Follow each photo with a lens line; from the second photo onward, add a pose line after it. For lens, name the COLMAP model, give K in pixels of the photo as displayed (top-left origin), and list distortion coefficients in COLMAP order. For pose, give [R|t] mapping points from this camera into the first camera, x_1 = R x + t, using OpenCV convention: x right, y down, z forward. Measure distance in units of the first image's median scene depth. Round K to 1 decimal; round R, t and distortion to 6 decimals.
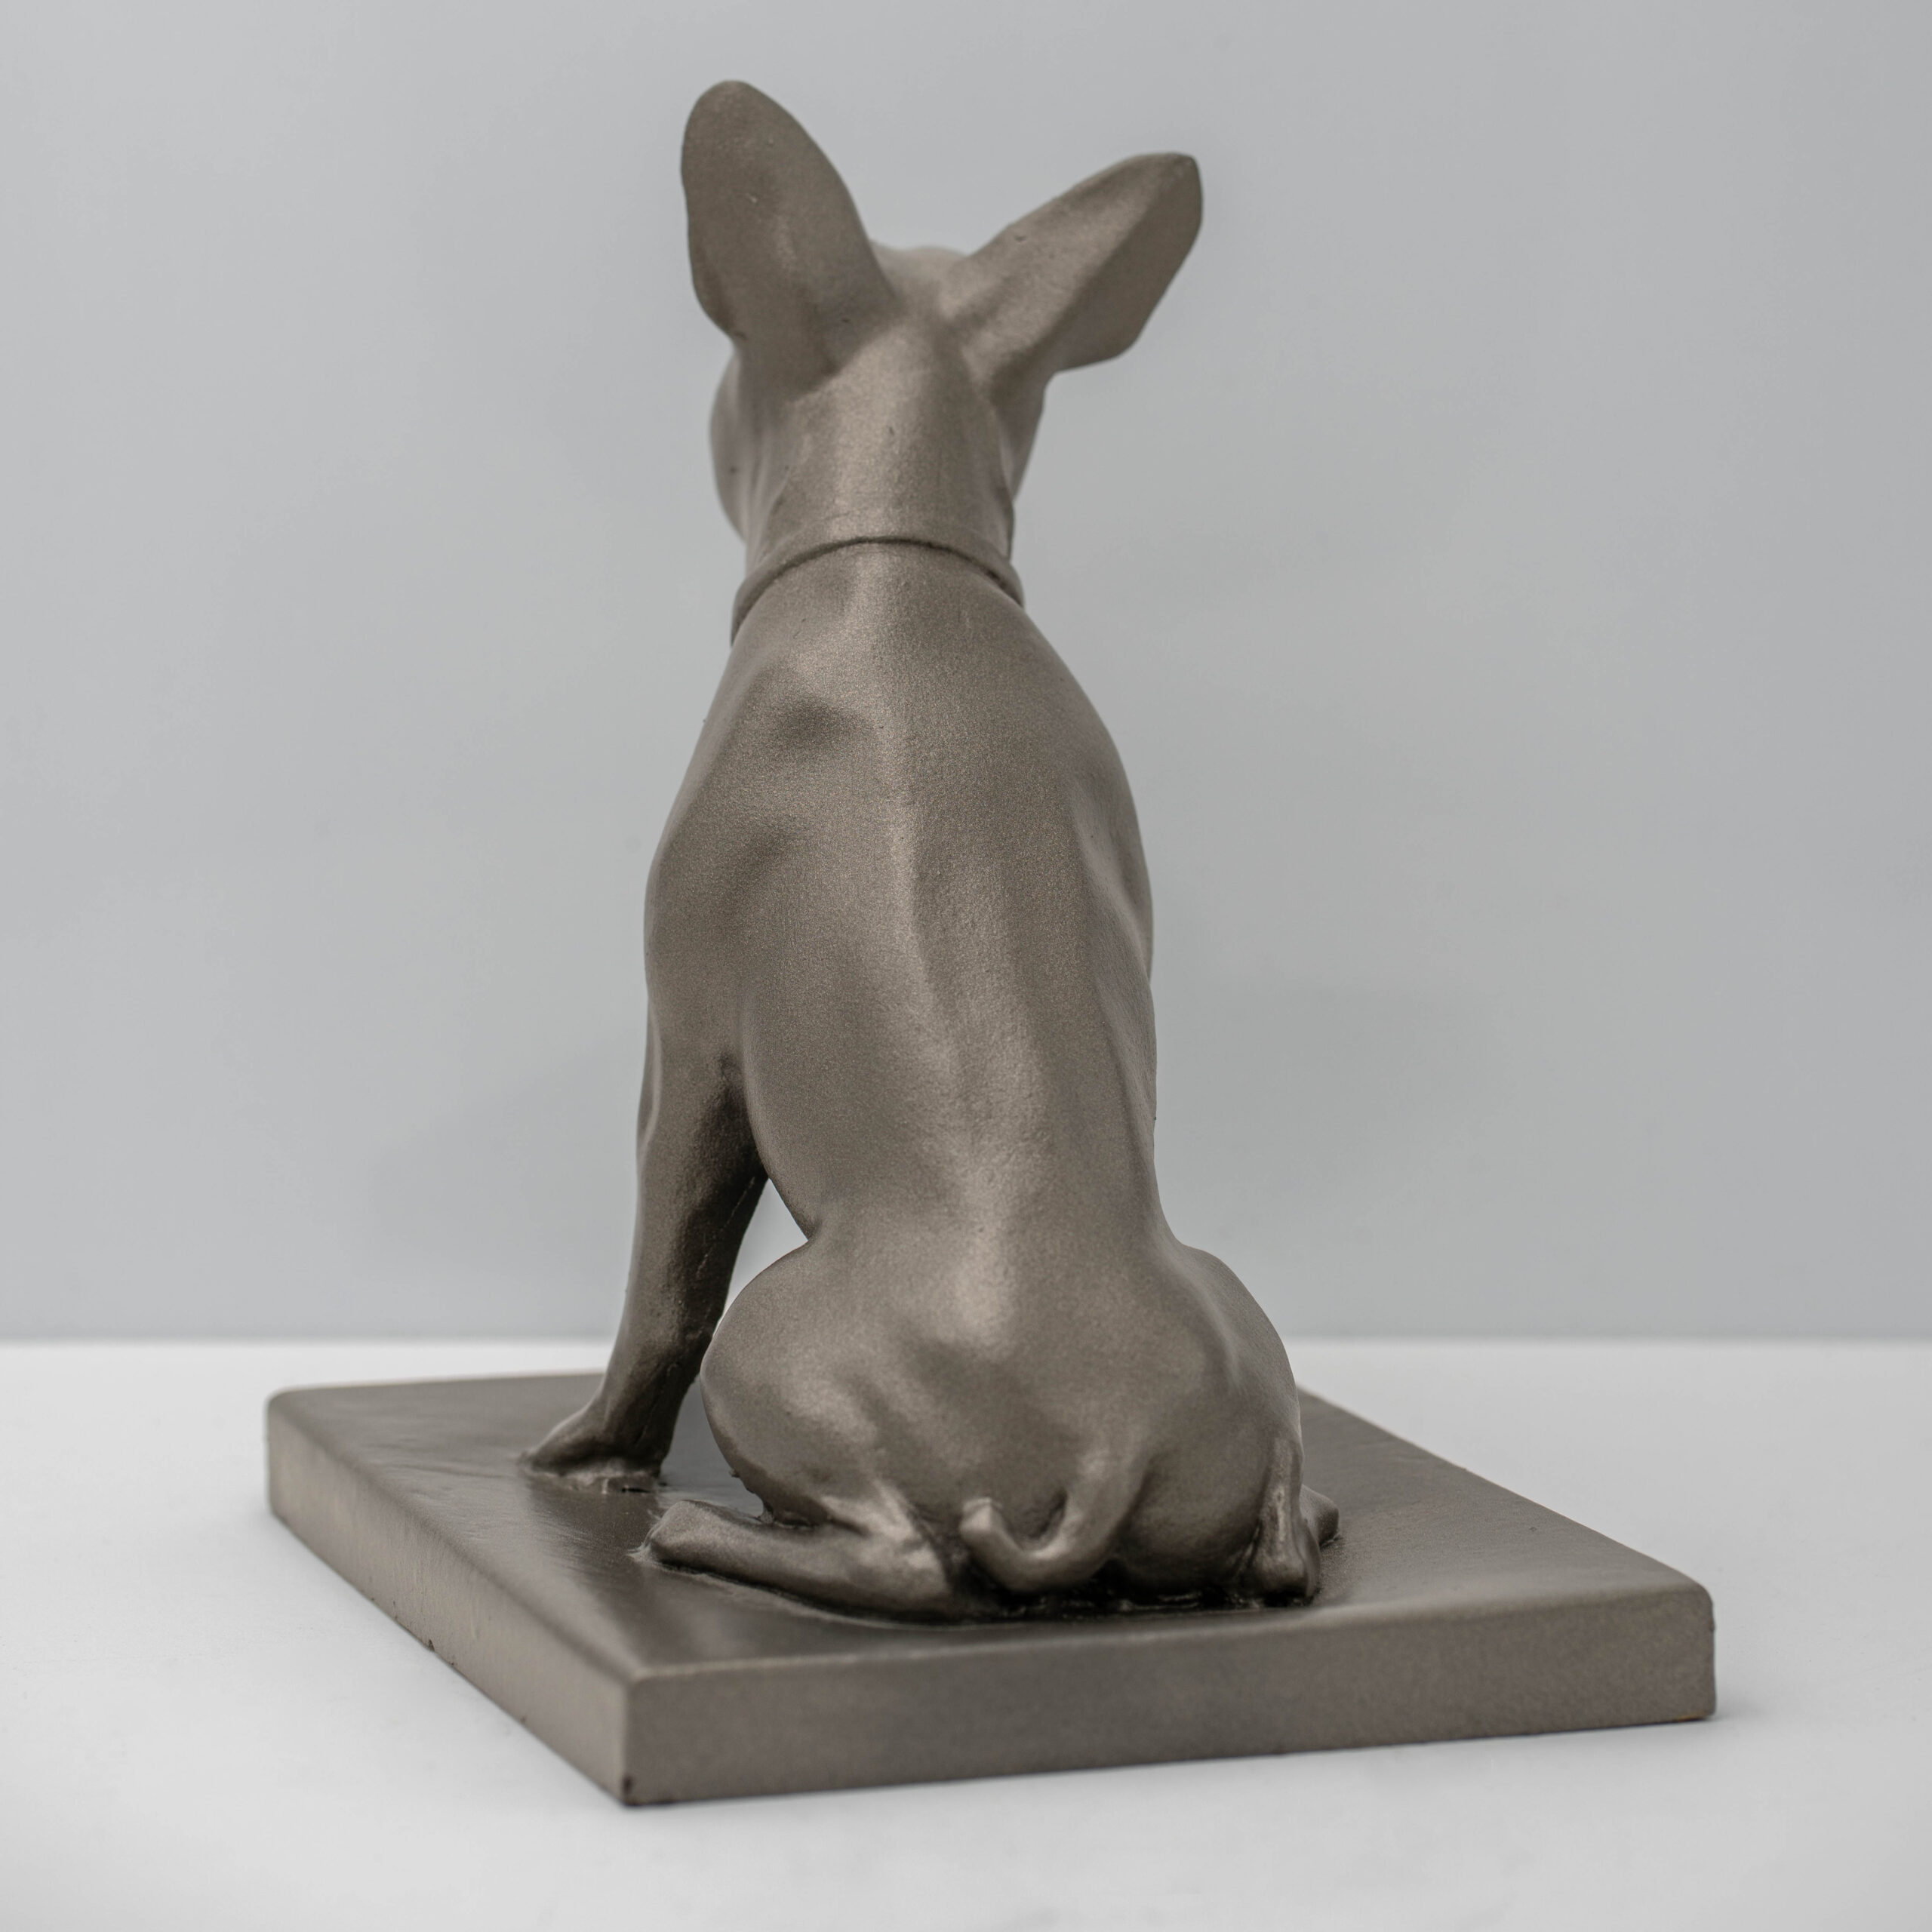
lens RADIAL K [[8104.1, 0, 960.3], [0, 8104.1, 970.0], [0, 0, 1]] dist [0.467886, 0.000000]
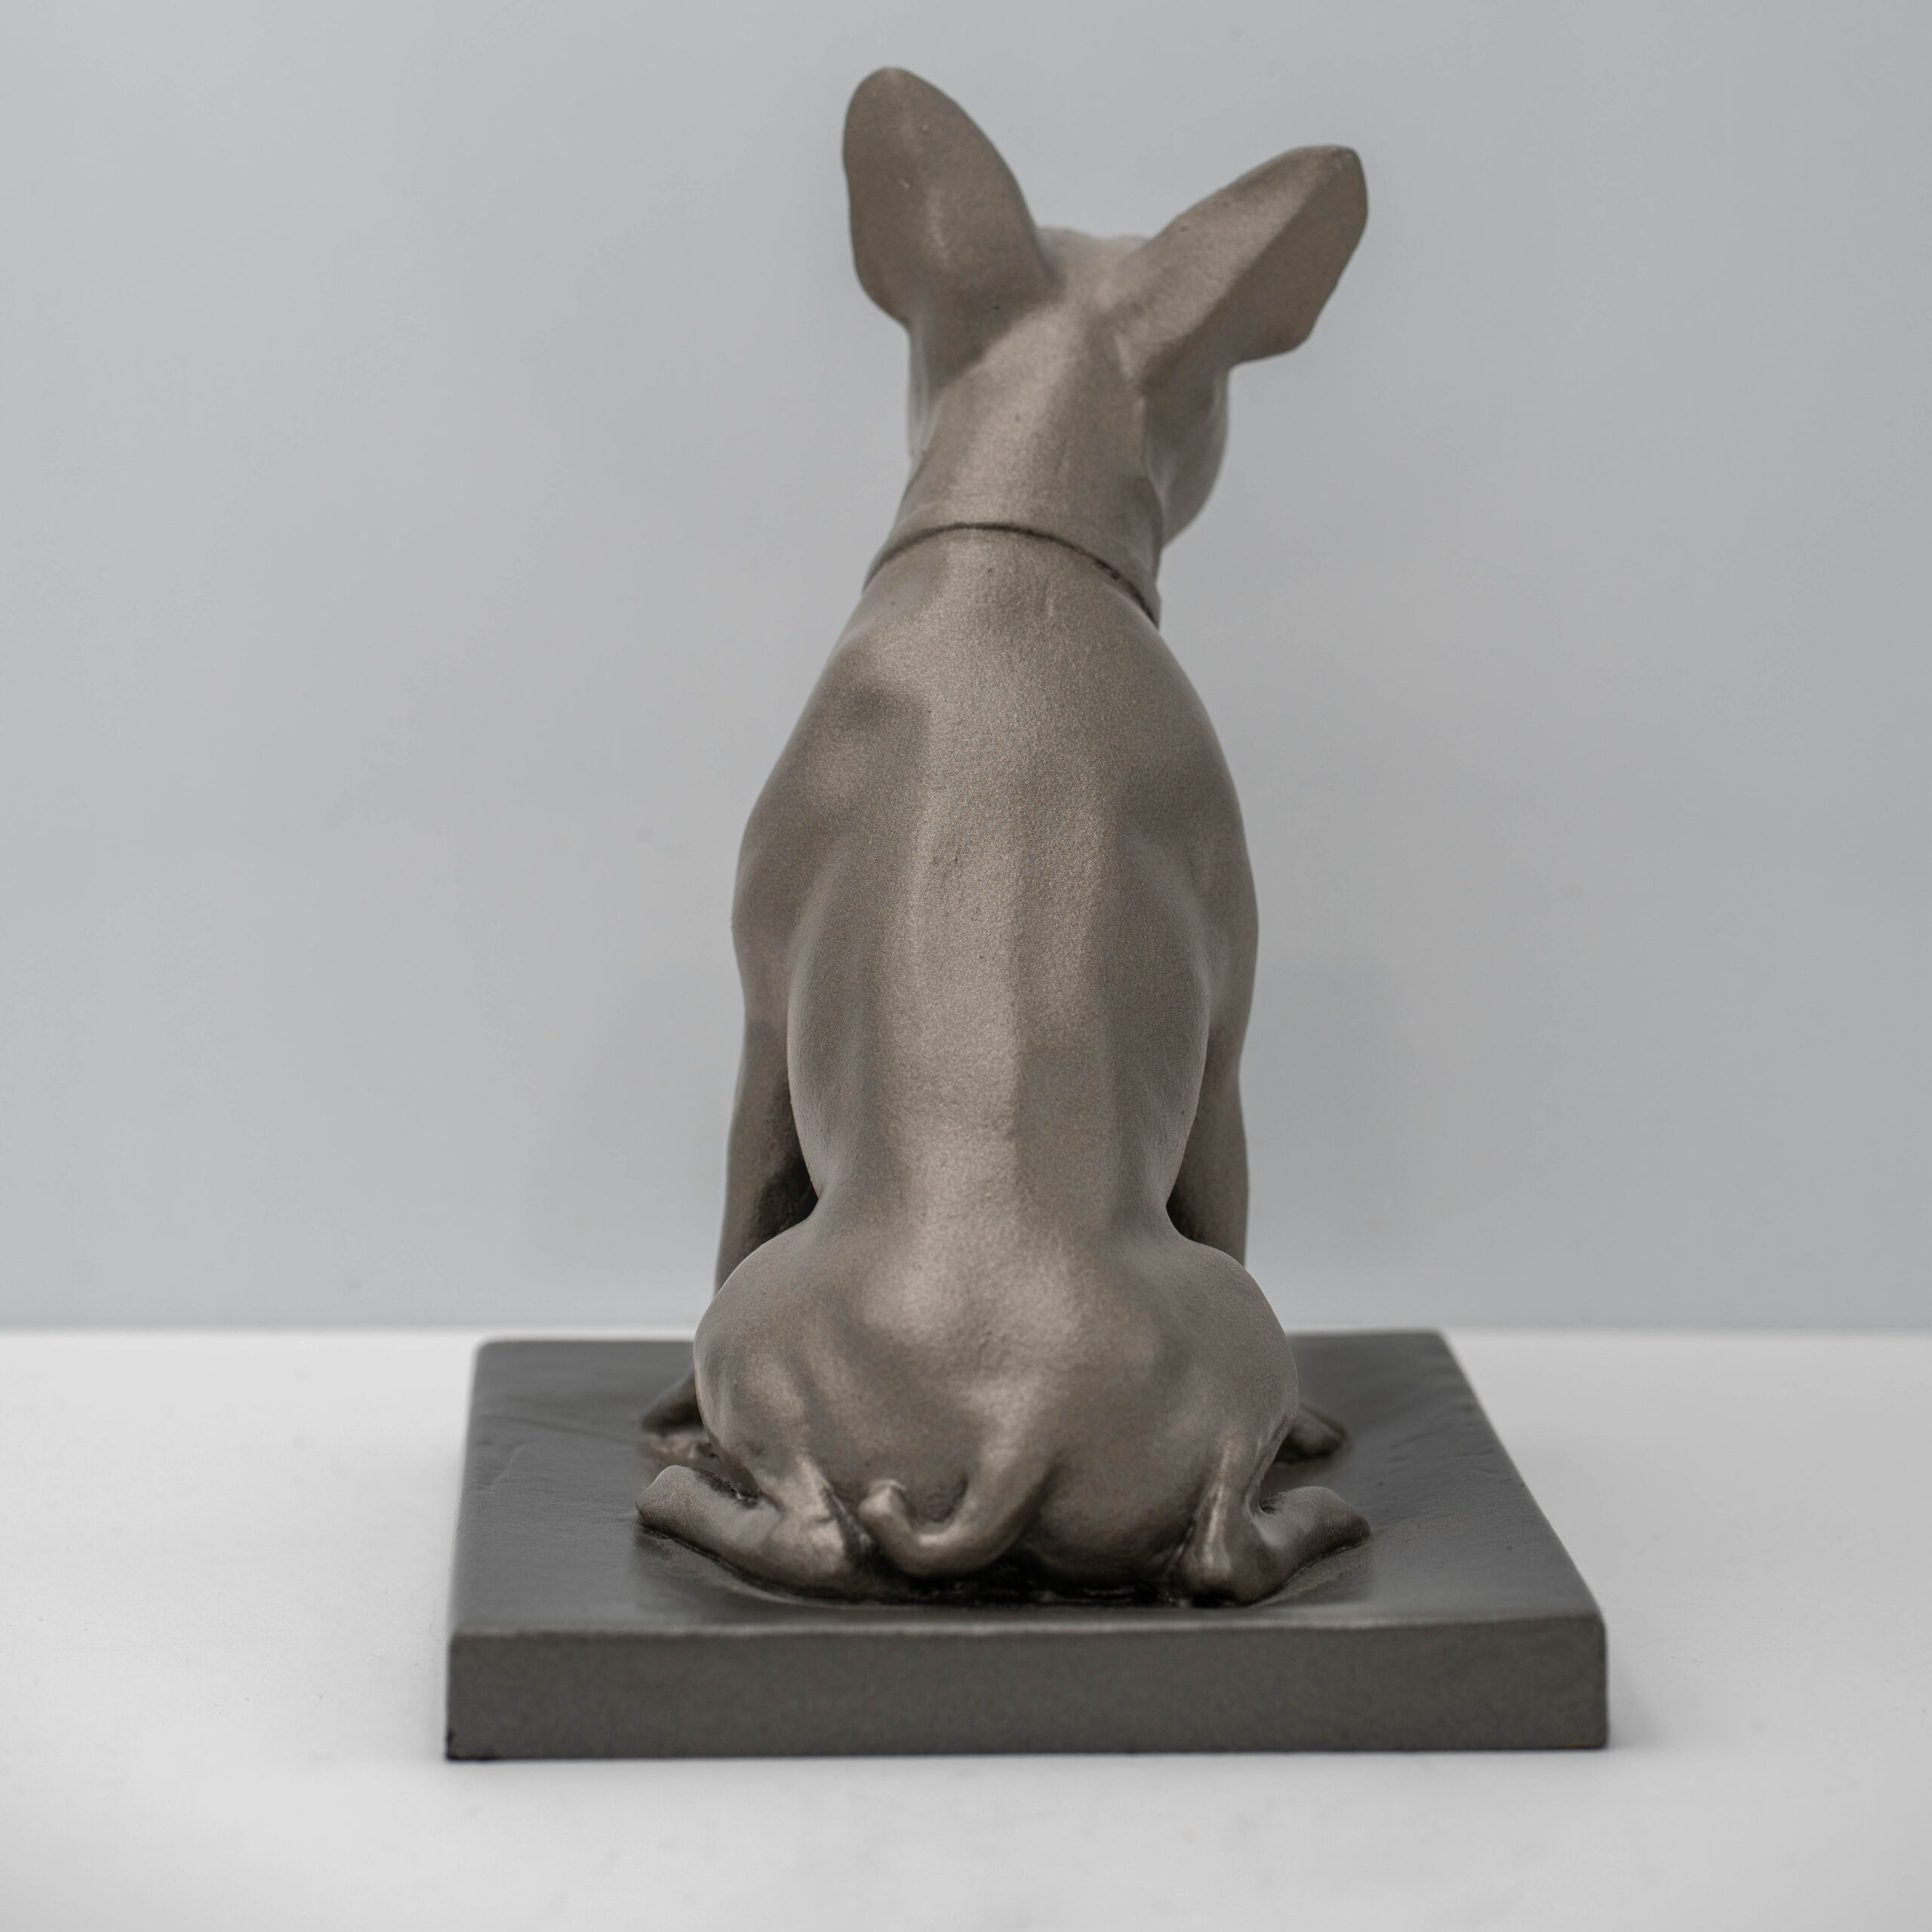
lens RADIAL K [[8104.1, 0, 980.3], [0, 8104.1, 956.2], [0, 0, 1]] dist [0.467886, 0.000000]
pose [[0.961596, 0.042945, -0.271087, 0.273781], [-0.042971, 0.999059, 0.005842, -0.005839], [0.271083, 0.006031, 0.962537, 0.034553]]
